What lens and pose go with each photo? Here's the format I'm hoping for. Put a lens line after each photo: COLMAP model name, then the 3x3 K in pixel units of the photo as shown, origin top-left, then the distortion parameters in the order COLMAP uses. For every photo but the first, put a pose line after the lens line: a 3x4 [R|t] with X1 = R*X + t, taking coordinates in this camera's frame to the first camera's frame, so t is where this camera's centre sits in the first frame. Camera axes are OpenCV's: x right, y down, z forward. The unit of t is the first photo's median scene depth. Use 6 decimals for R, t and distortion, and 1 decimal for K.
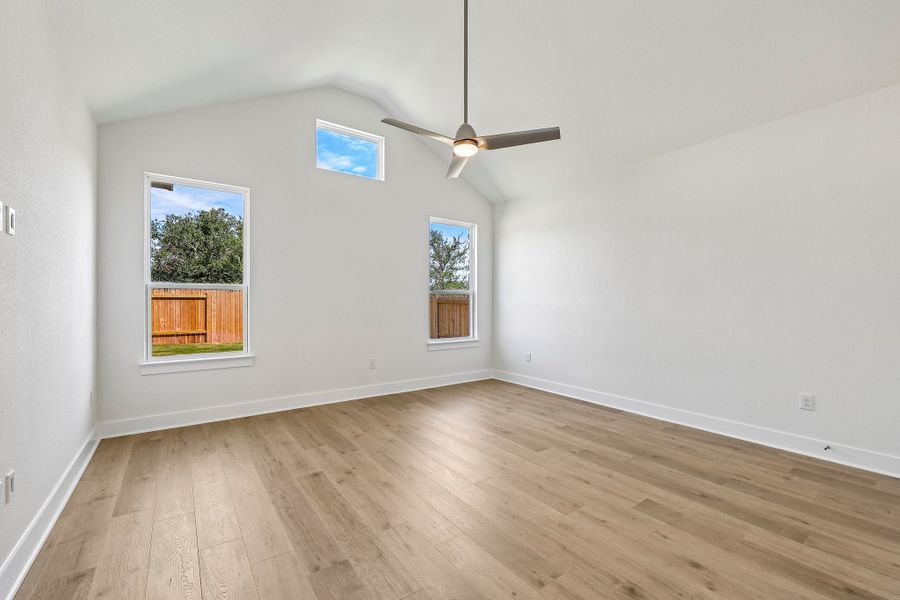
lens RADIAL K [[381.6, 0, 452.8], [0, 381.6, 301.9], [0, 0, 1]] dist [-0.001845, -0.000143]
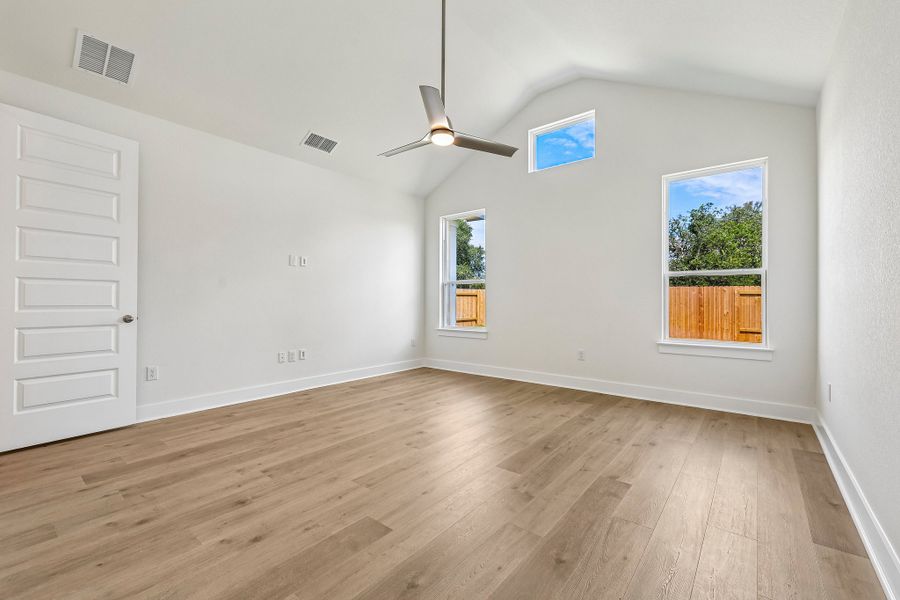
lens RADIAL K [[381.6, 0, 456.0], [0, 381.6, 299.9], [0, 0, 1]] dist [-0.001845, -0.000143]
pose [[0.259916, -0.004736, -0.965619, 1.025924], [-0.000413, 0.999987, -0.005016, 0.047849], [0.965631, 0.001702, 0.259911, 0.739390]]
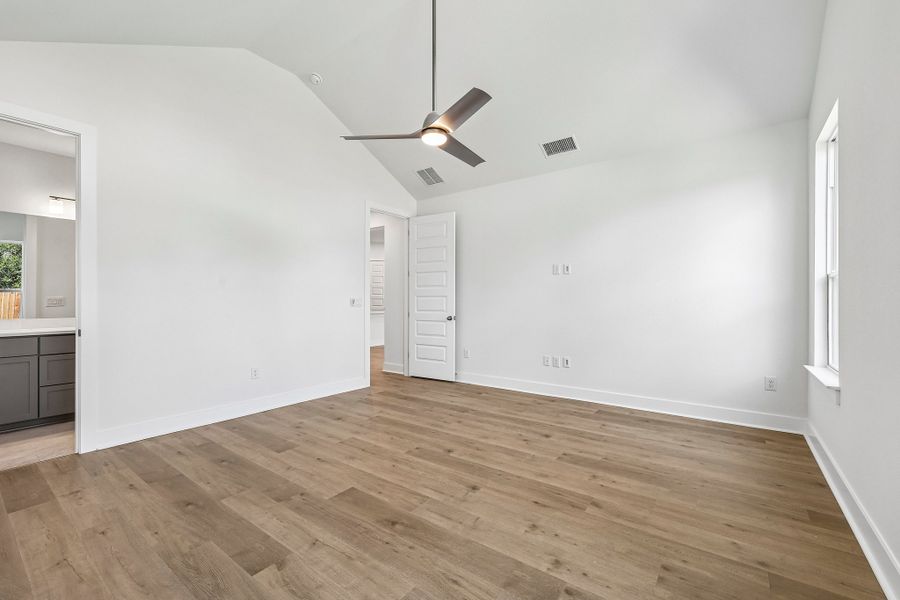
lens RADIAL K [[381.6, 0, 448.2], [0, 381.6, 301.2], [0, 0, 1]] dist [-0.001845, -0.000143]
pose [[-0.959170, -0.000338, -0.282831, 0.265561], [0.000045, 0.999999, -0.001348, 0.016985], [0.282831, -0.001306, -0.959169, 1.883083]]
